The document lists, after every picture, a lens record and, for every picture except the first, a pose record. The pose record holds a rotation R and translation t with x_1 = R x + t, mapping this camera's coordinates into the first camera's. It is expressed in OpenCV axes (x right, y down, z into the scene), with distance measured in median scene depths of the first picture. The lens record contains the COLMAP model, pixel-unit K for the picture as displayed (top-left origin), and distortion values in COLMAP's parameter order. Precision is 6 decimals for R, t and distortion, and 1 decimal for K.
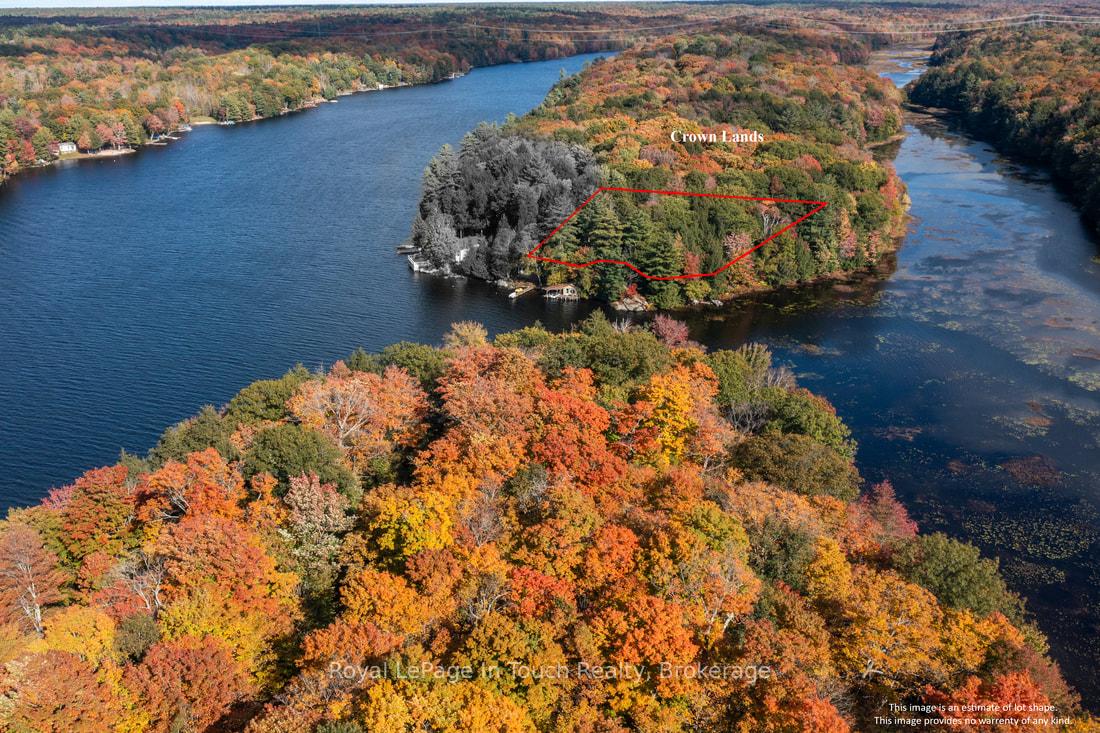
lens RADIAL K [[1061.9, 0, 550.0], [0, 1061.9, 366.5], [0, 0, 1]] dist [-0.024876, -0.012511]
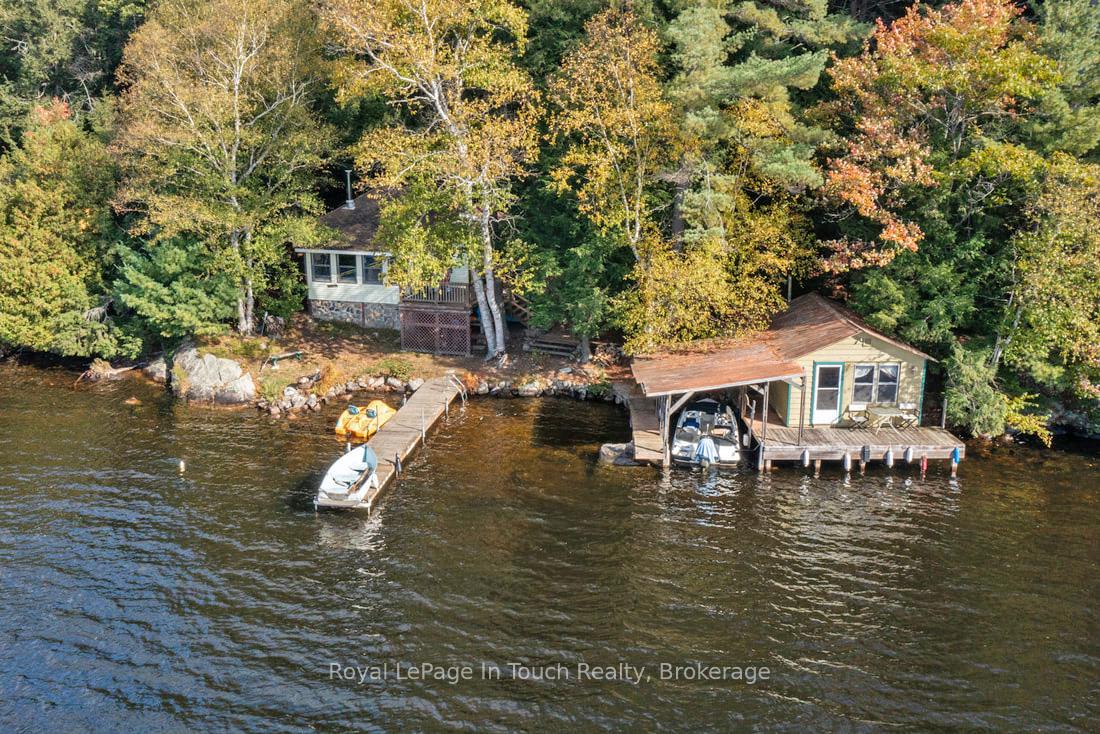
lens RADIAL K [[1075.5, 0, 448.0], [0, 1075.5, 368.5], [0, 0, 1]] dist [-0.062917, 0.007177]
pose [[0.969027, -0.088613, 0.230509, -0.048692], [0.105424, 0.992515, -0.061641, -0.069845], [-0.223321, 0.084033, 0.971116, 0.889270]]
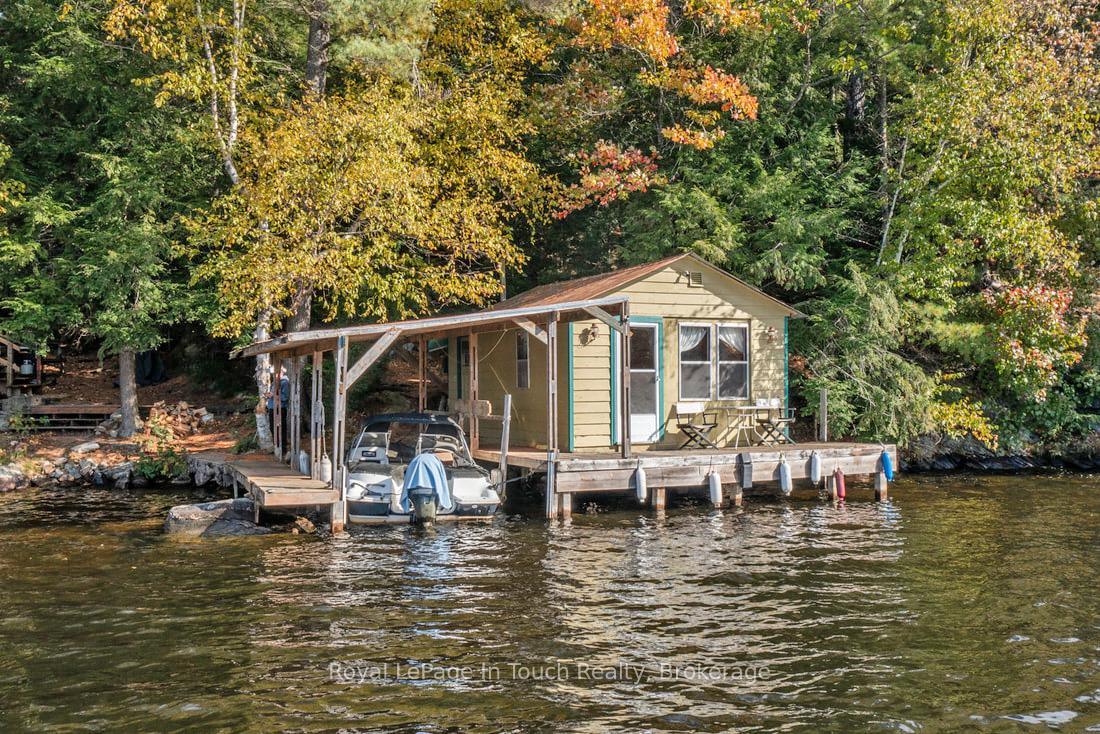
lens RADIAL K [[1060.4, 0, 575.7], [0, 1060.4, 367.7], [0, 0, 1]] dist [-0.000135, -0.124698]
pose [[0.717463, 0.005761, 0.696573, -0.026423], [0.237721, 0.937912, -0.252607, -0.056943], [-0.654779, 0.346826, 0.671547, 0.953446]]
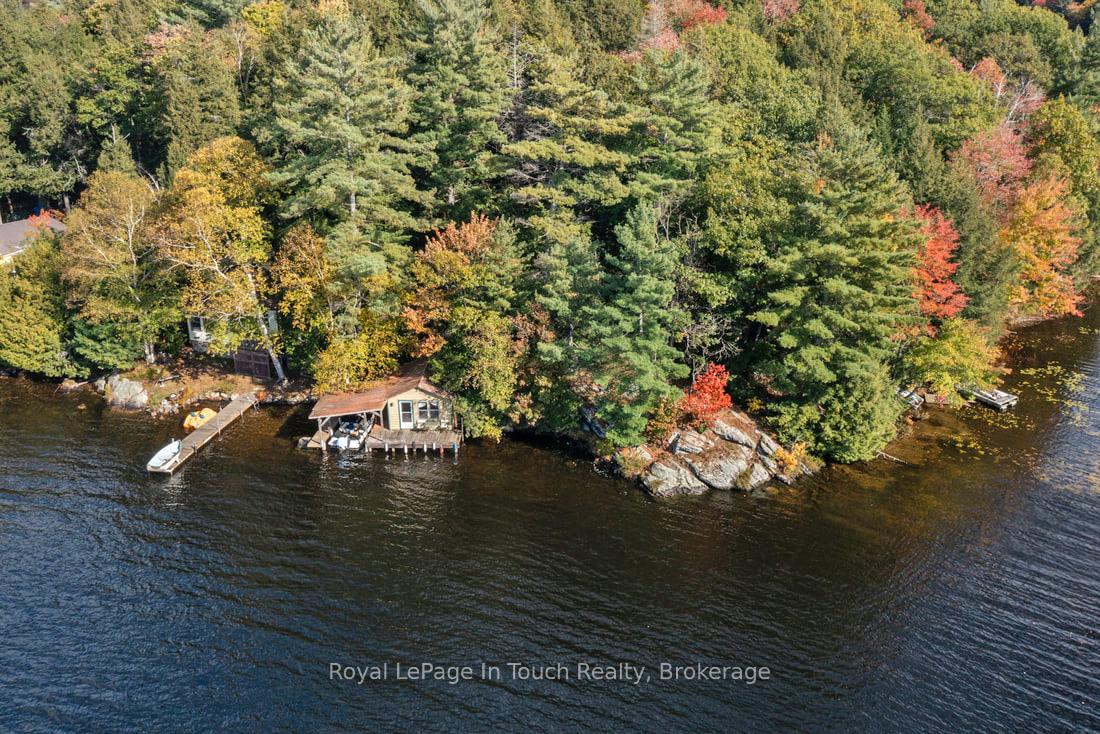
lens RADIAL K [[1061.9, 0, 550.0], [0, 1061.9, 367.0], [0, 0, 1]] dist [-0.024876, -0.012511]
pose [[0.960467, -0.107542, 0.256783, -0.012544], [0.101813, 0.994168, 0.035543, -0.085429], [-0.259108, -0.007994, 0.965815, 0.756544]]
